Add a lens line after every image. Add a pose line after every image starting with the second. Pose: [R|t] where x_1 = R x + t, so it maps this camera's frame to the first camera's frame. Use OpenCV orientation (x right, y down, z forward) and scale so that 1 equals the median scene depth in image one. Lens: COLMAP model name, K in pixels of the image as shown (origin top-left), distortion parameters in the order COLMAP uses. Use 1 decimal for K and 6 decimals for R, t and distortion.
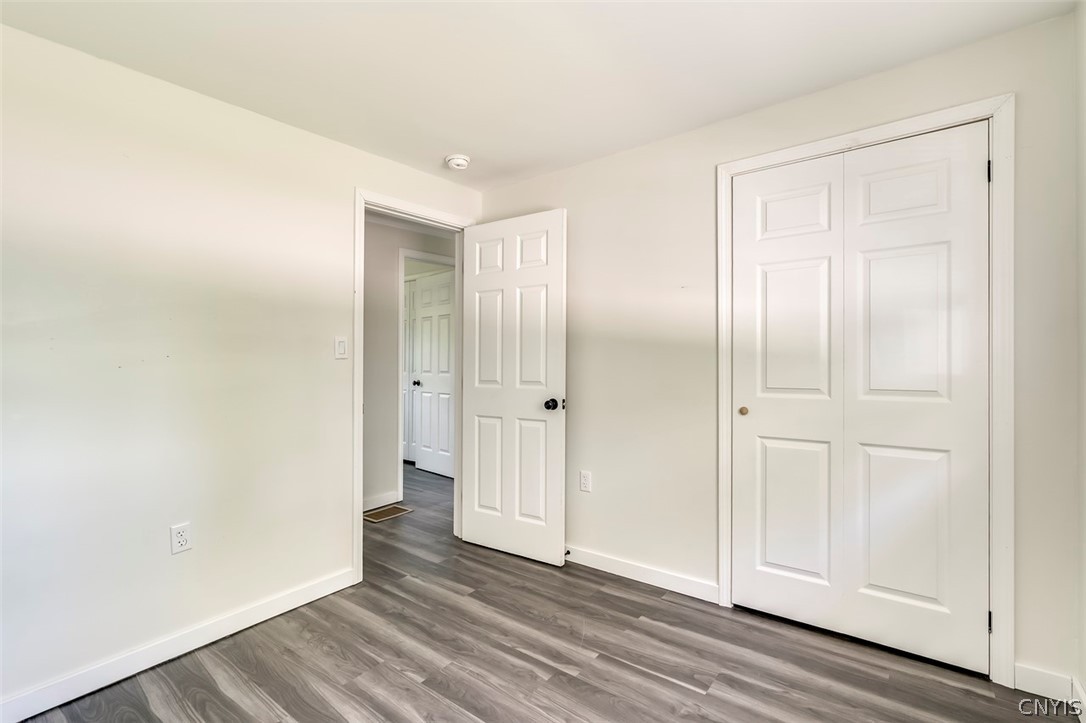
lens RADIAL K [[494.3, 0, 544.6], [0, 494.3, 334.0], [0, 0, 1]] dist [-0.001501, -0.000324]
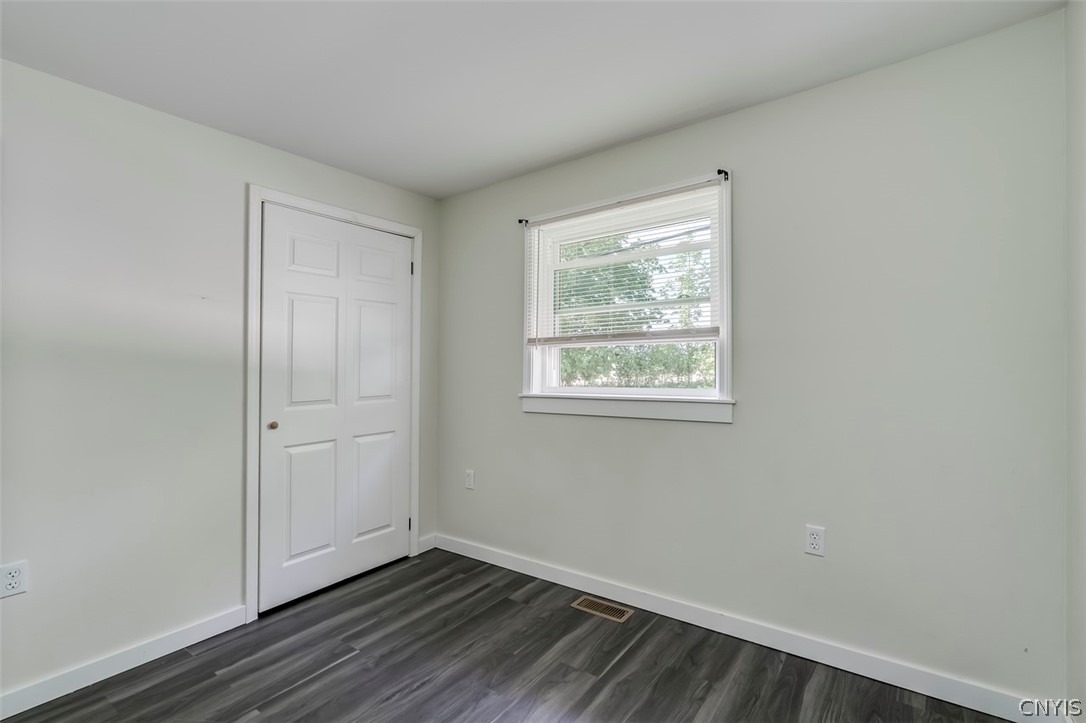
lens RADIAL K [[485.0, 0, 543.0], [0, 485.0, 361.5], [0, 0, 1]] dist [0.000846, 0.000414]
pose [[-0.006738, 0.026127, 0.999636, -0.710768], [-0.028198, 0.999256, -0.026307, 0.030069], [-0.999580, -0.028365, -0.005996, 0.462692]]
